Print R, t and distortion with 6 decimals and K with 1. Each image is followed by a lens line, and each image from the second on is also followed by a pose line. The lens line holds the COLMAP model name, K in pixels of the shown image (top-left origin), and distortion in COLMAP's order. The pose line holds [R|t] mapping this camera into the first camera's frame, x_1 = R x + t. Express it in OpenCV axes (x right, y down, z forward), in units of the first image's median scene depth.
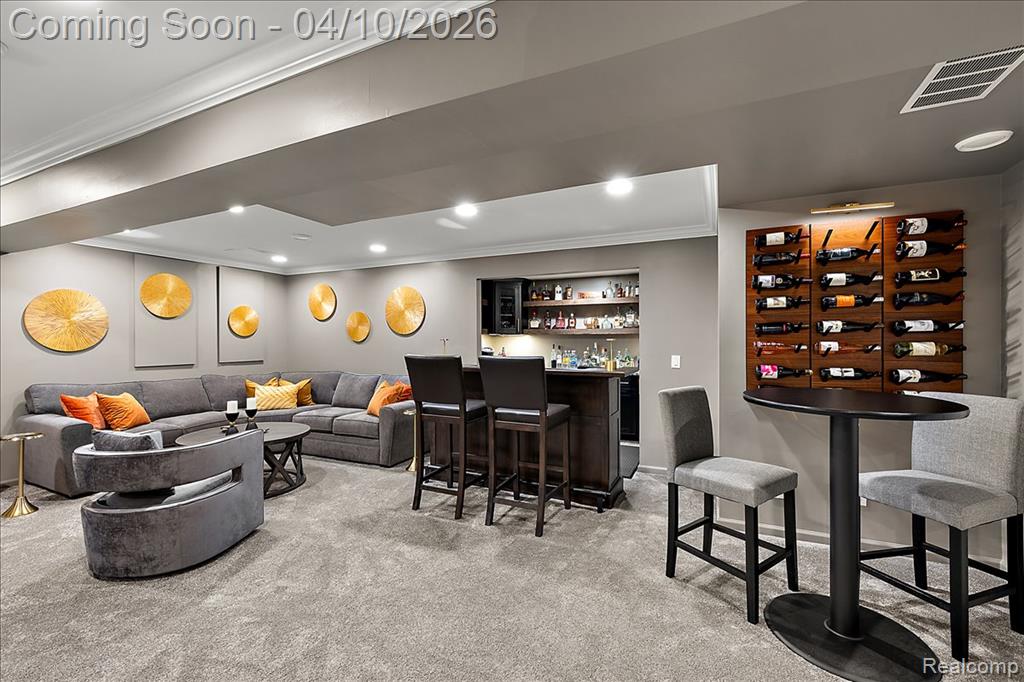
lens RADIAL K [[435.7, 0, 512.4], [0, 435.7, 339.1], [0, 0, 1]] dist [-0.000209, -0.000394]
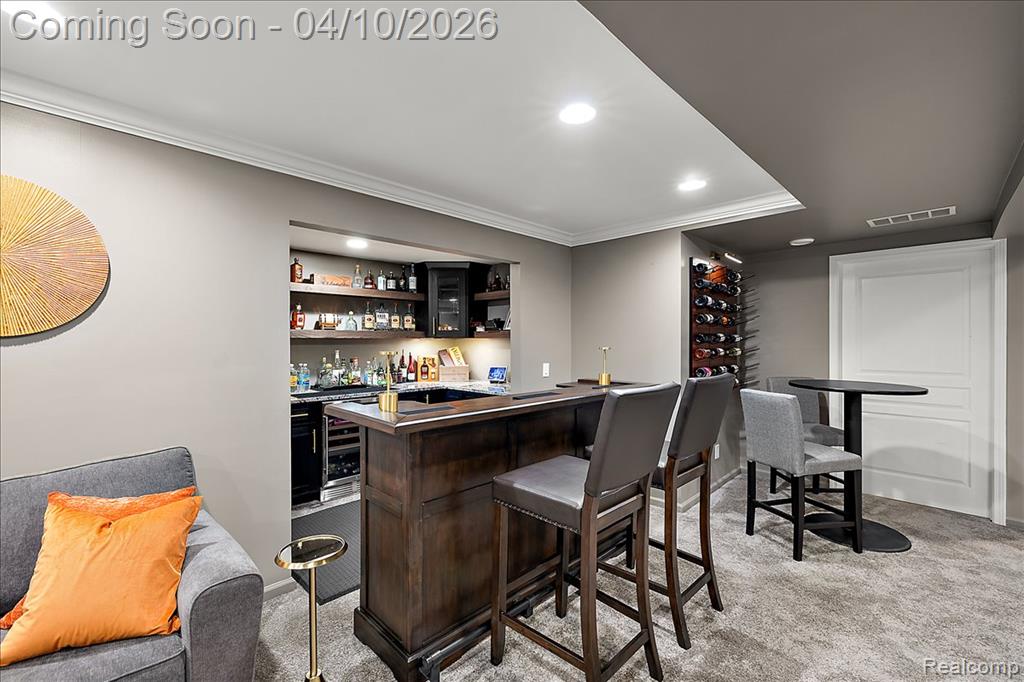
lens RADIAL K [[435.7, 0, 510.3], [0, 435.7, 341.4], [0, 0, 1]] dist [-0.000209, -0.000394]
pose [[0.333386, -0.001668, 0.942789, -0.371373], [-0.000883, 0.999997, 0.002082, -0.008223], [-0.942790, -0.001526, 0.333384, 0.526101]]
